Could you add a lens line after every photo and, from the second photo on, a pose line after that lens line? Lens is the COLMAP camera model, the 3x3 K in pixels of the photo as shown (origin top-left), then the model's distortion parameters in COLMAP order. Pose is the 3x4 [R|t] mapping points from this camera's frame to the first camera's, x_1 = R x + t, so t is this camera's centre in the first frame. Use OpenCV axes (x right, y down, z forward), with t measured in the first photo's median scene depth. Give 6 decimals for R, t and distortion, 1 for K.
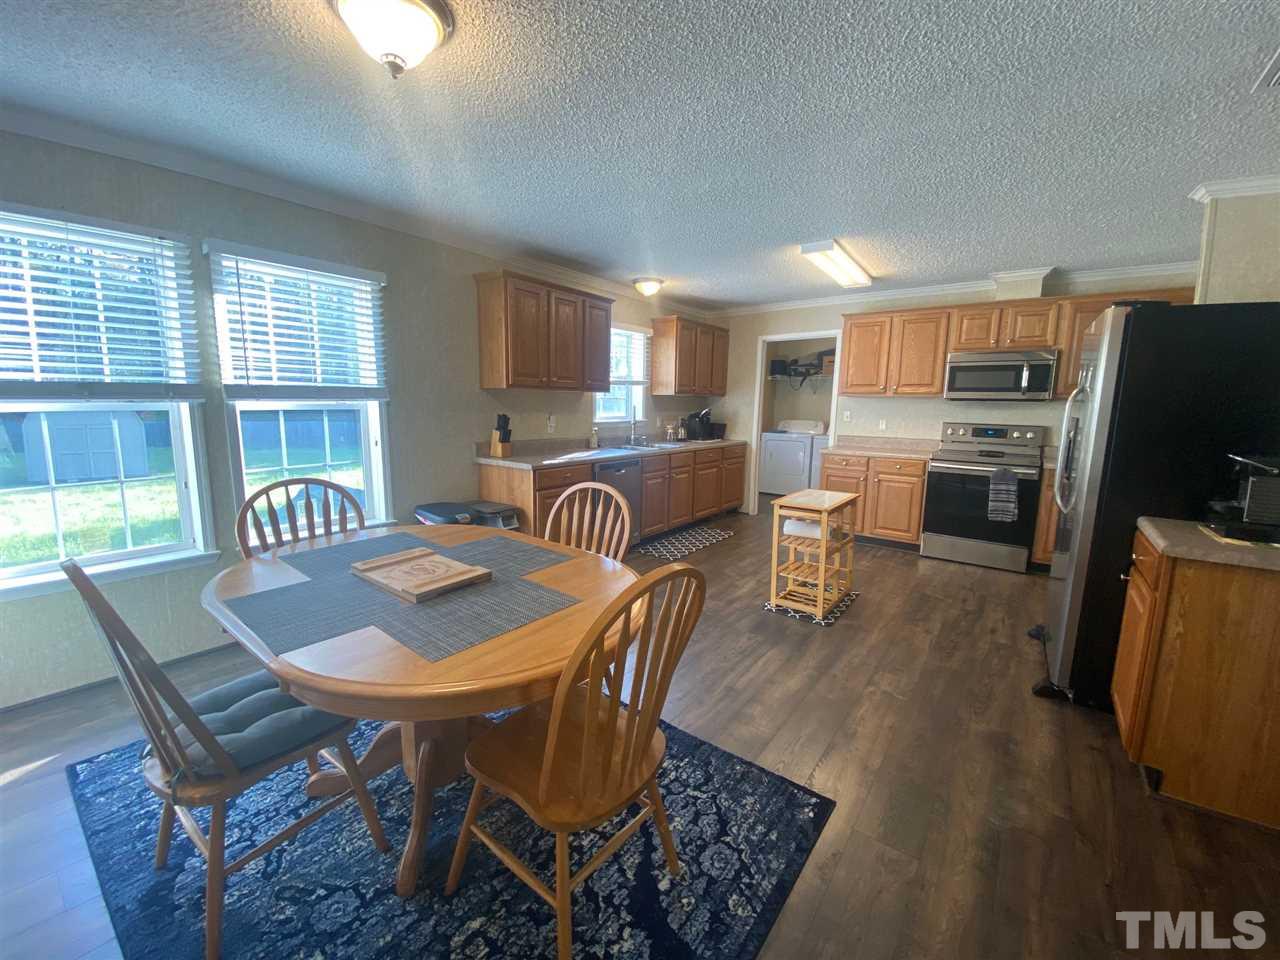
lens RADIAL K [[523.6, 0, 634.0], [0, 523.6, 478.8], [0, 0, 1]] dist [0.001857, -0.011189]
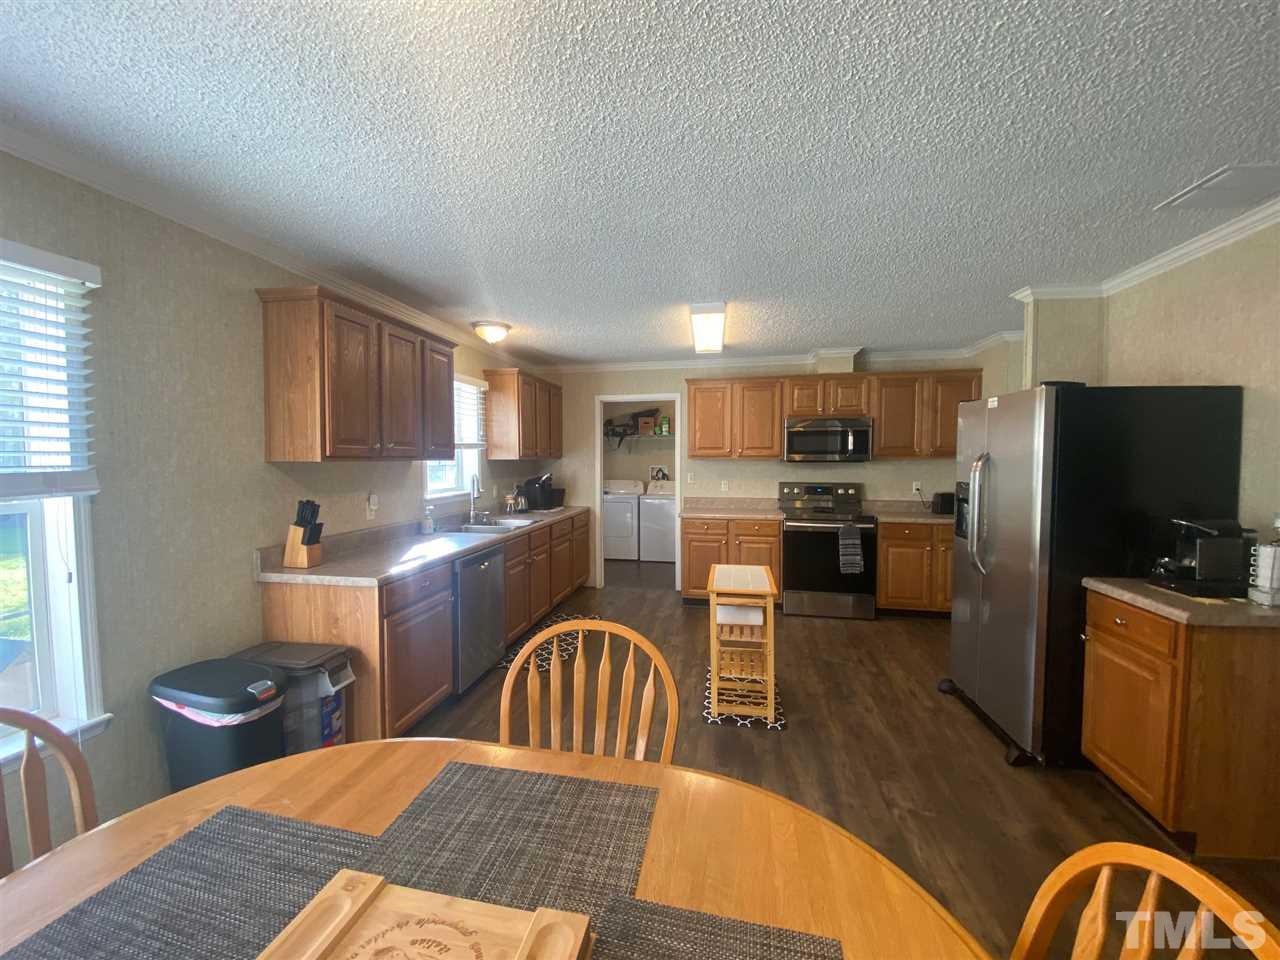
lens RADIAL K [[523.6, 0, 646.0], [0, 523.6, 471.3], [0, 0, 1]] dist [0.001857, -0.011189]
pose [[0.886421, -0.028877, 0.461979, -0.195920], [0.082036, 0.992053, -0.095395, -0.069787], [-0.455553, 0.122459, 0.881746, 0.254477]]
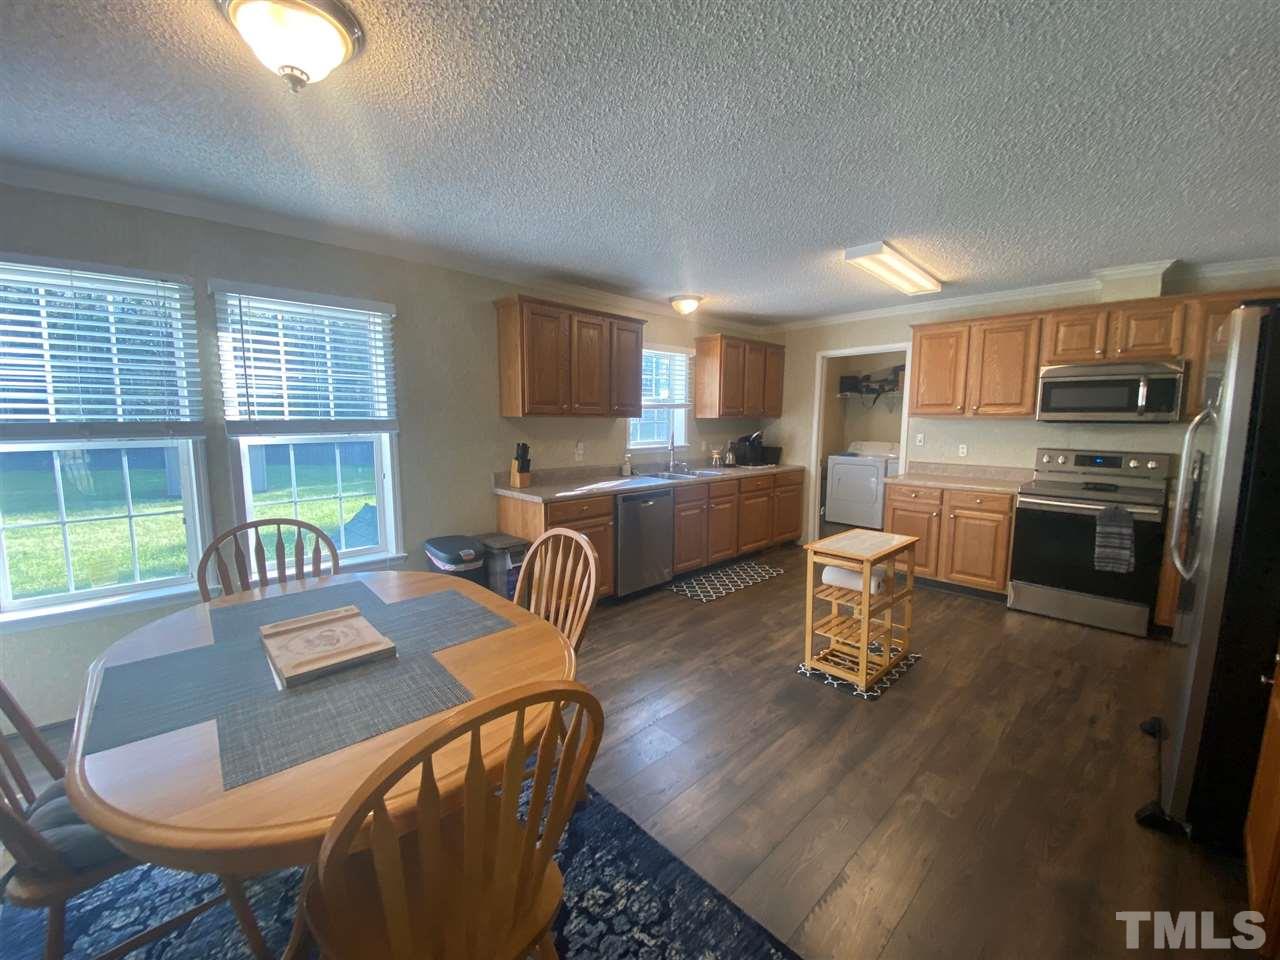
lens RADIAL K [[523.6, 0, 633.4], [0, 523.6, 477.9], [0, 0, 1]] dist [0.001857, -0.011189]
pose [[0.987412, 0.005769, -0.158065, 0.113452], [-0.011157, 0.999386, -0.033219, -0.034105], [0.157776, 0.034564, 0.986870, 0.097614]]
